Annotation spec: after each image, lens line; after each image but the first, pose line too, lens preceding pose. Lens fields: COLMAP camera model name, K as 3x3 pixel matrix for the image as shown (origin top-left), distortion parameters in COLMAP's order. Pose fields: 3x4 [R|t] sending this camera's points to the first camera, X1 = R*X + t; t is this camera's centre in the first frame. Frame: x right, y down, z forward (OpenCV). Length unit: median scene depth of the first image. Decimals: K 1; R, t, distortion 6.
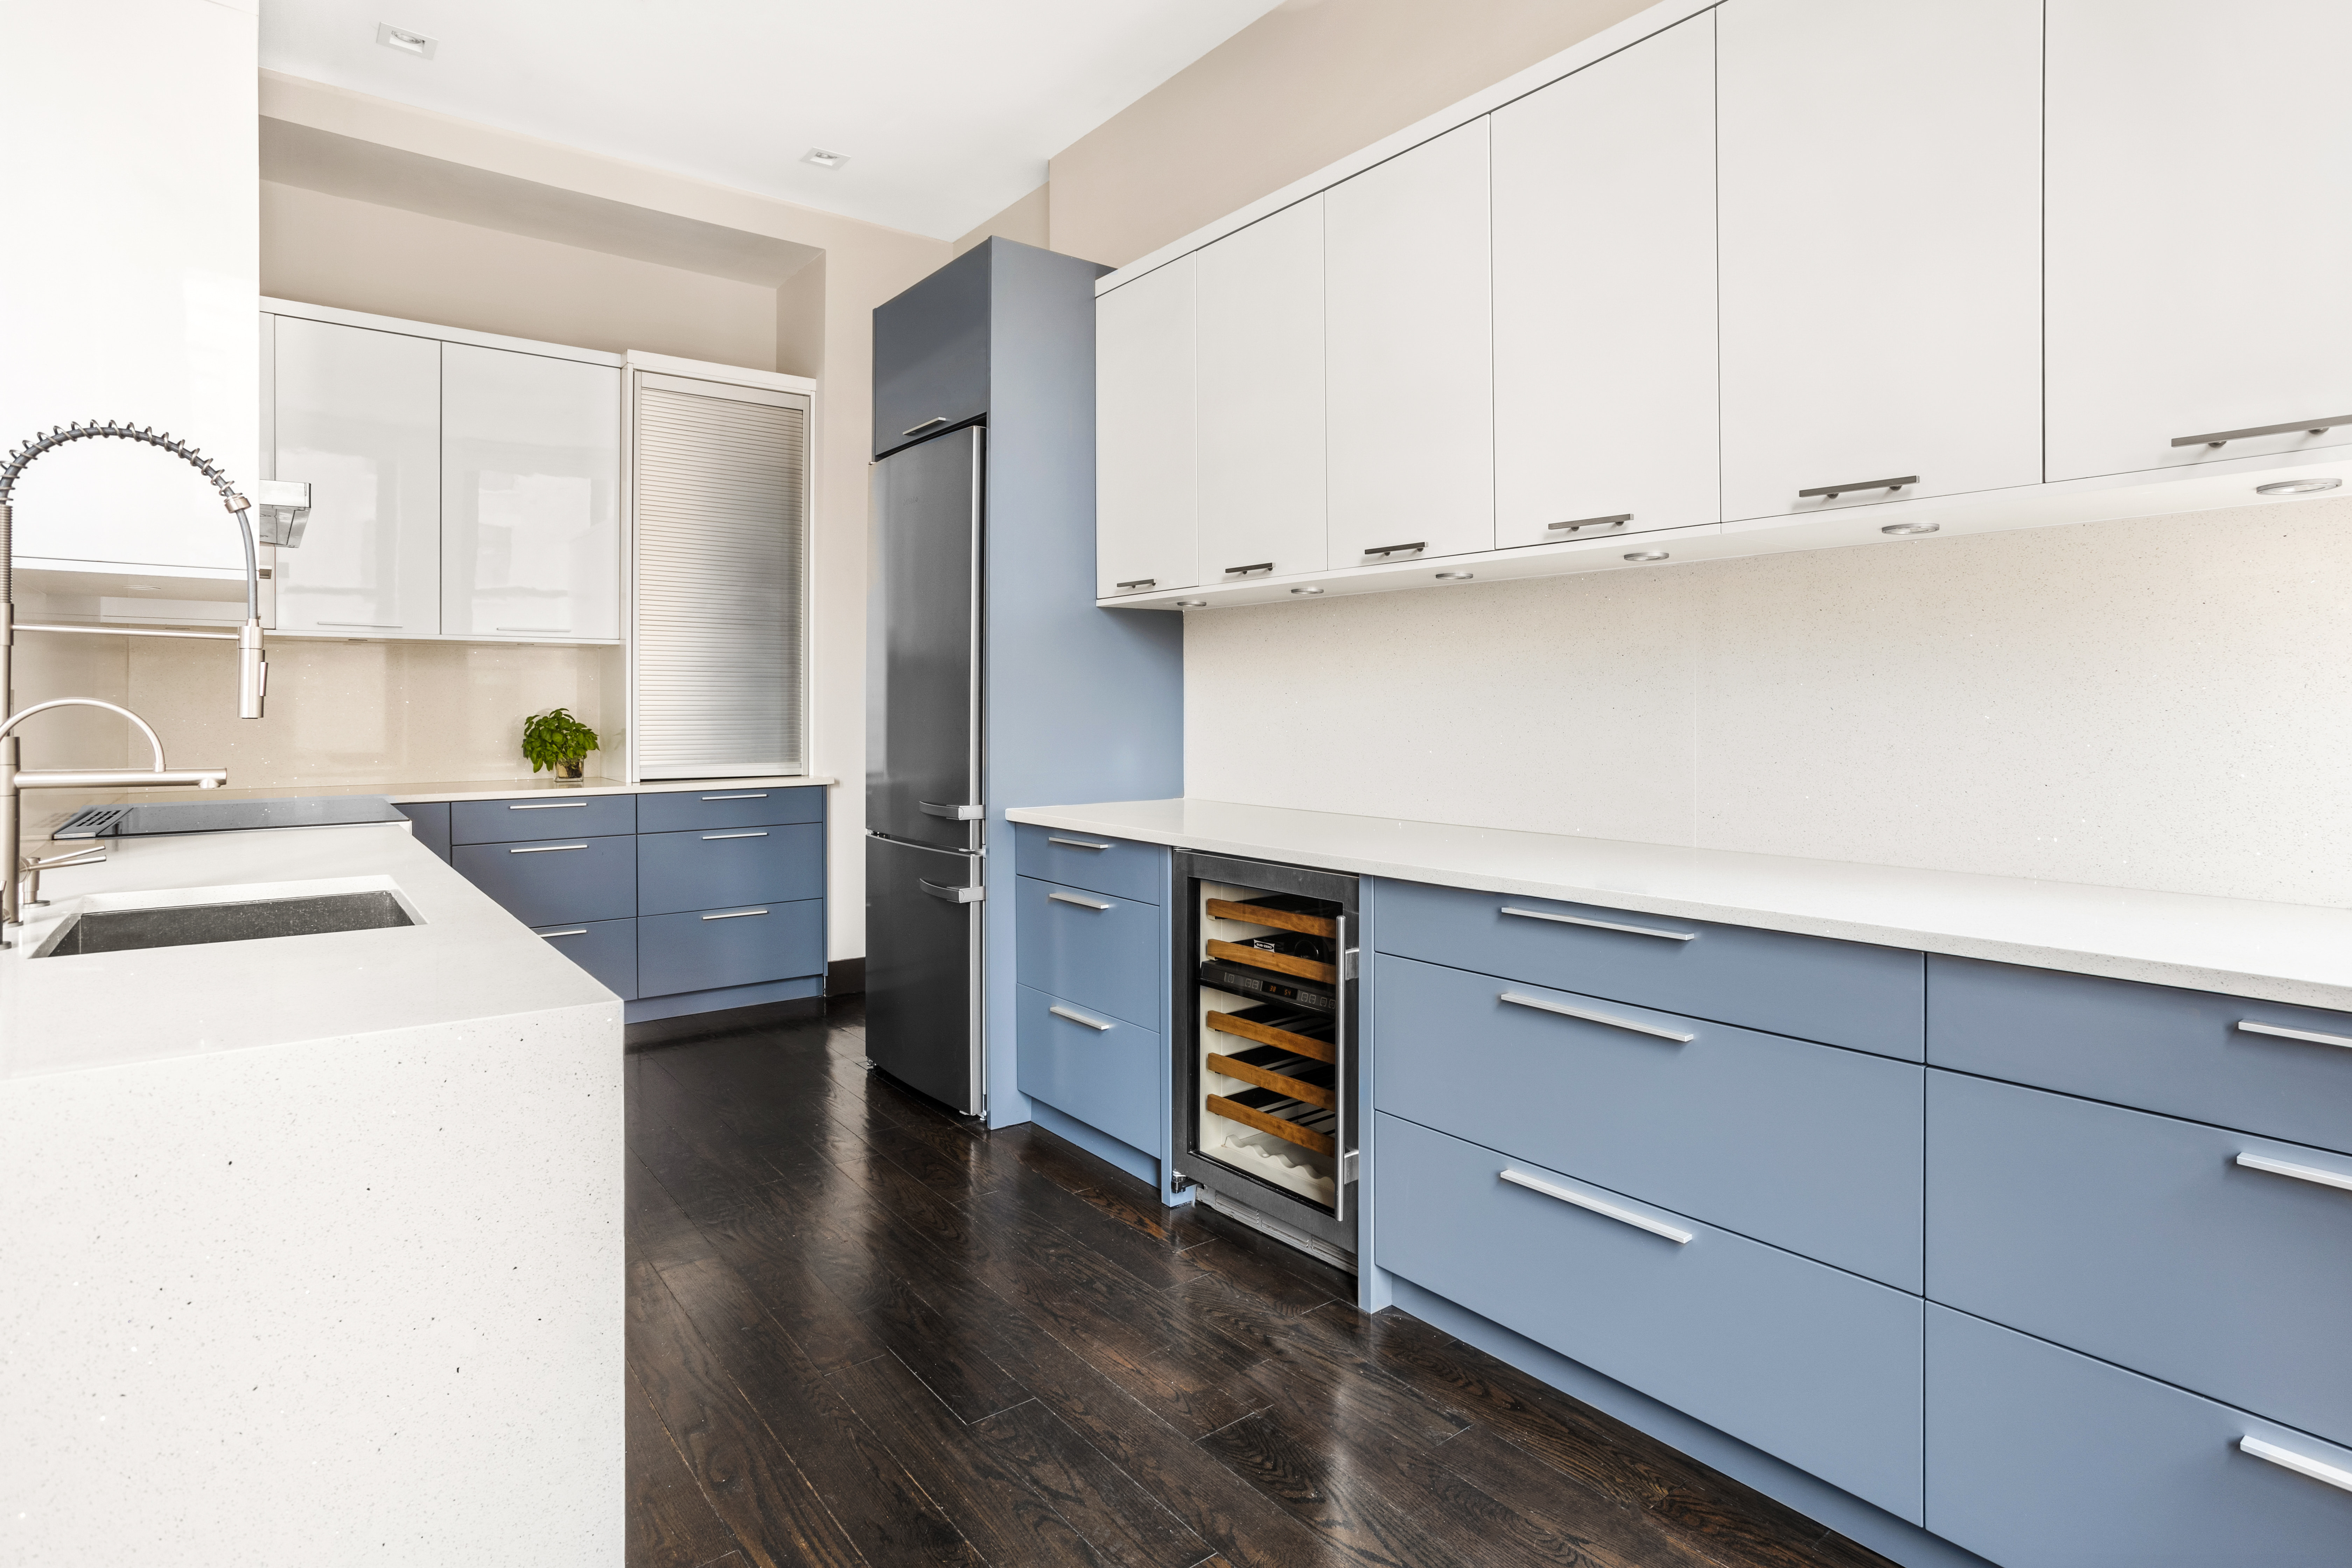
lens RADIAL K [[1188.6, 0, 1176.0], [0, 1188.6, 784.0], [0, 0, 1]] dist [0.001634, 0.001867]
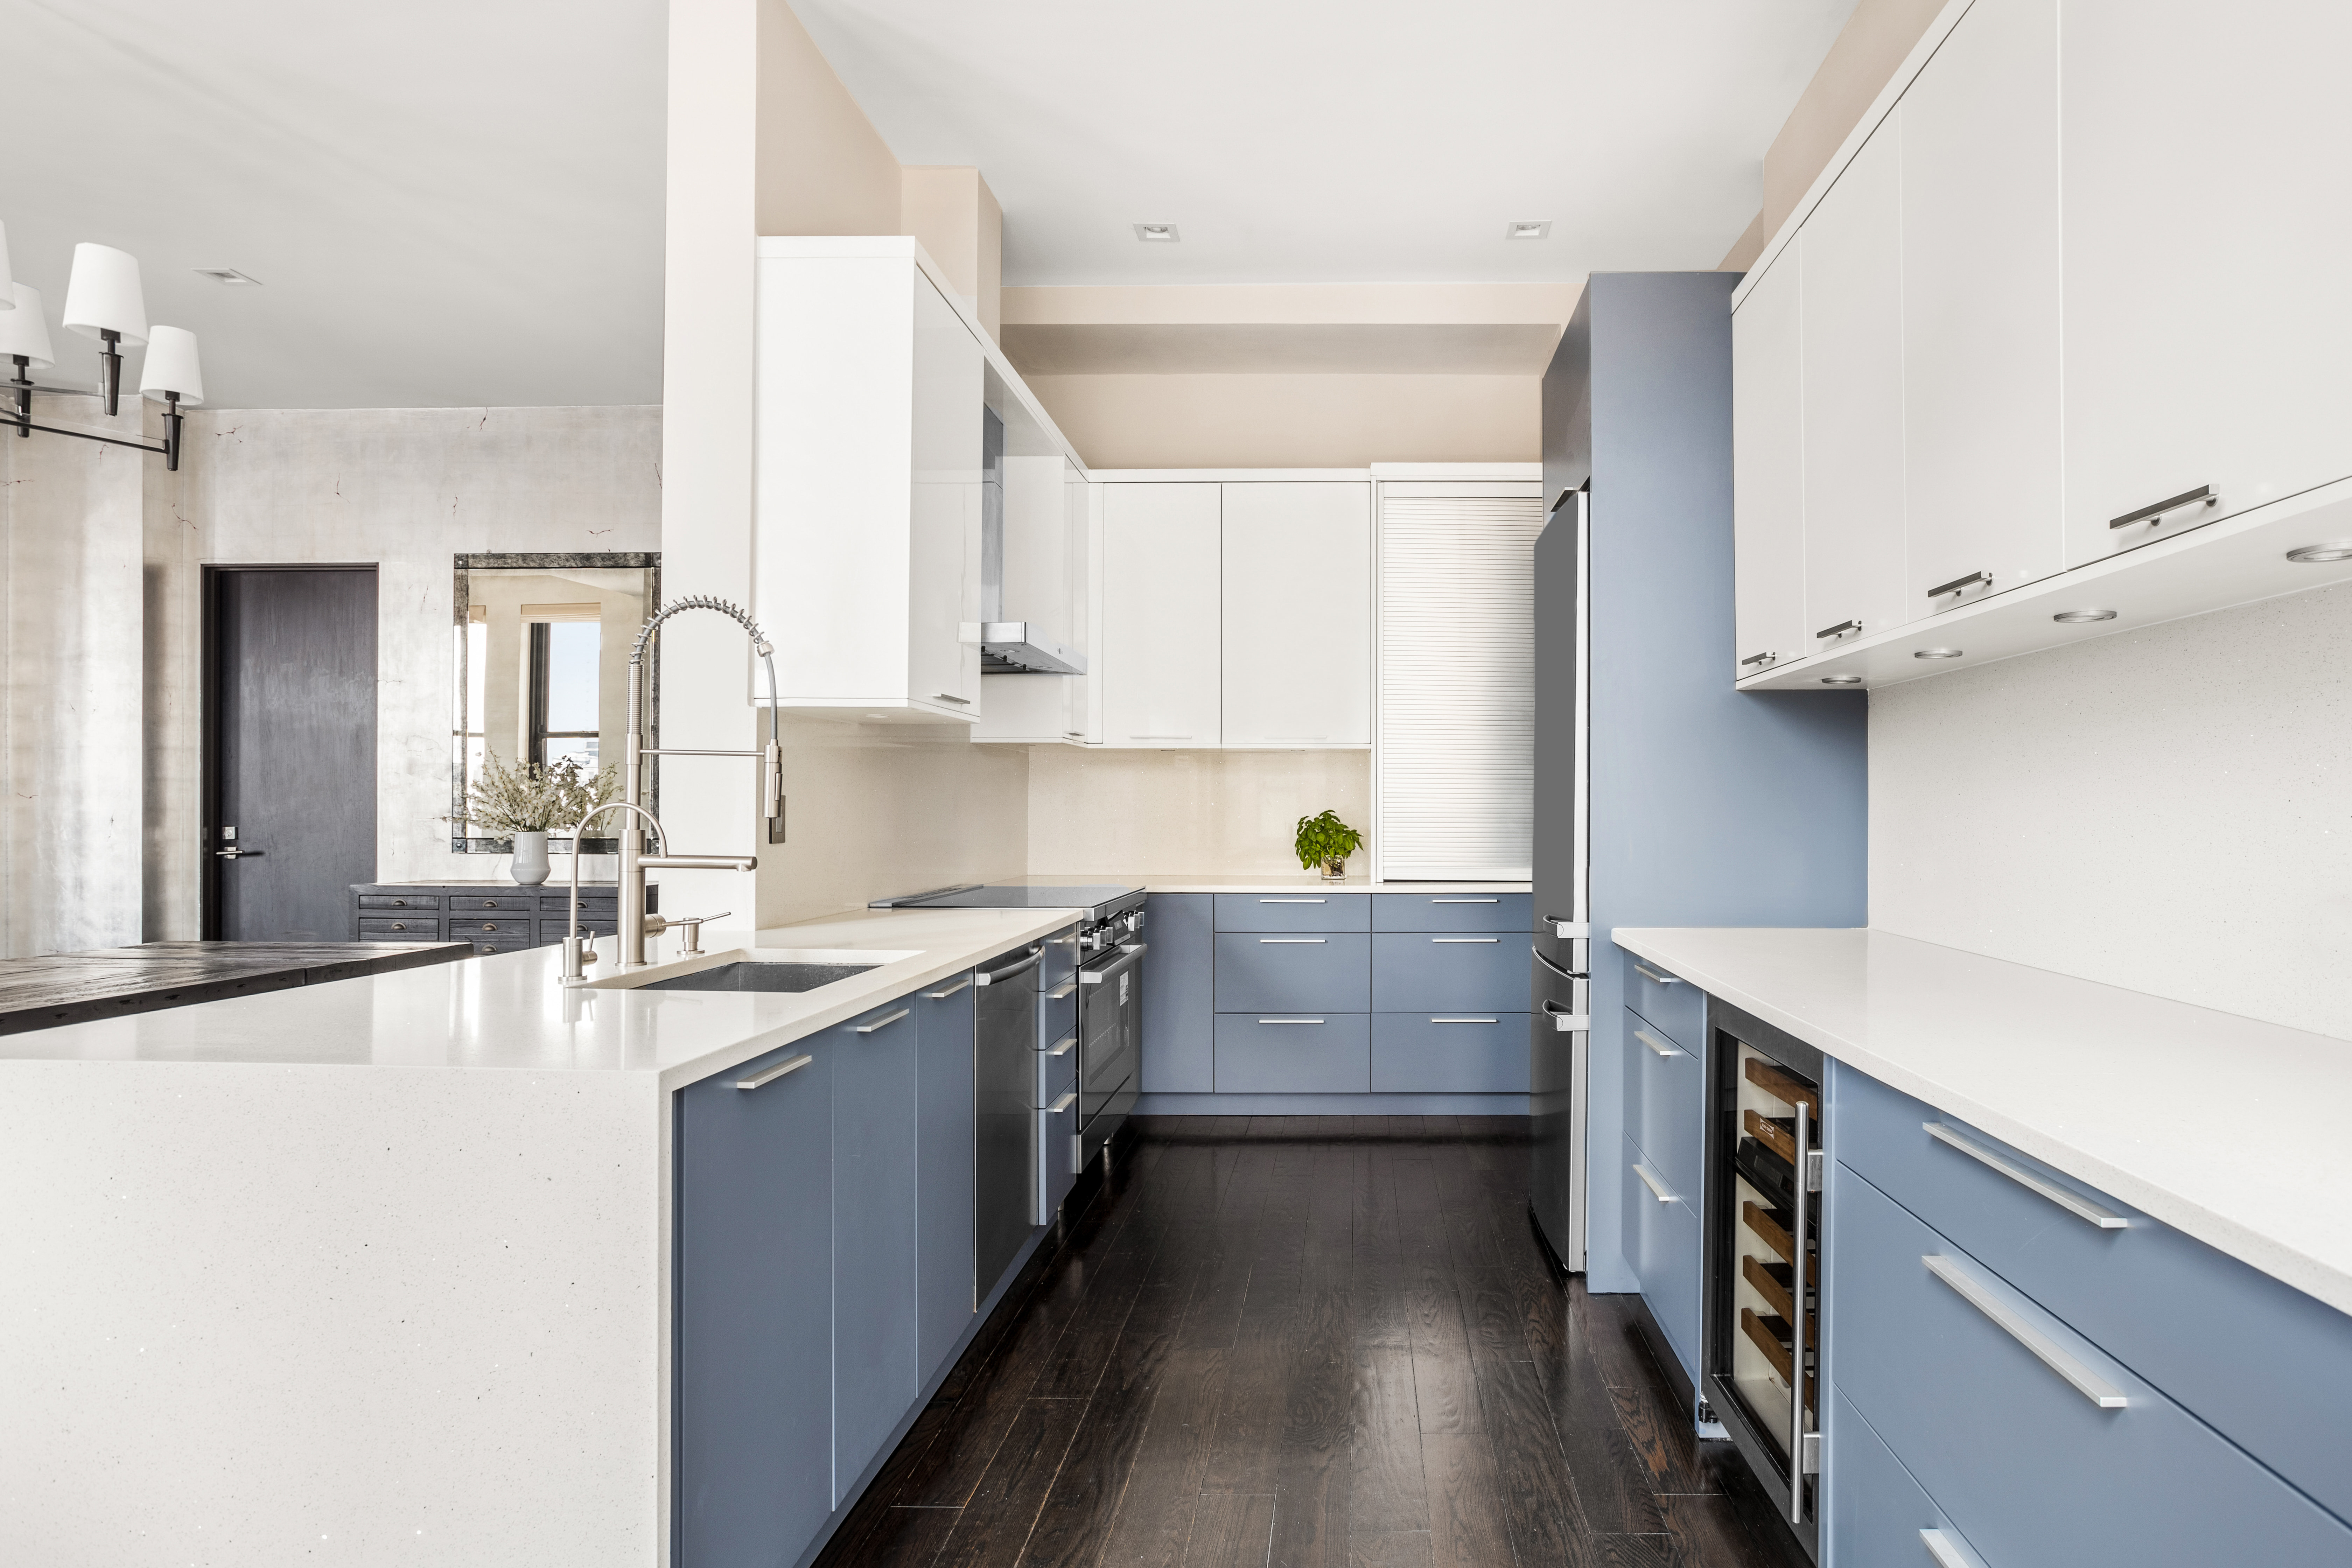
lens RADIAL K [[1249.0, 0, 1176.5], [0, 1249.0, 884.7], [0, 0, 1]] dist [-0.021743, 0.000944]
pose [[0.794474, 0.039429, -0.606017, 0.143172], [-0.041861, 0.999072, 0.010123, -0.006236], [0.605854, 0.017326, 0.795387, 0.081610]]
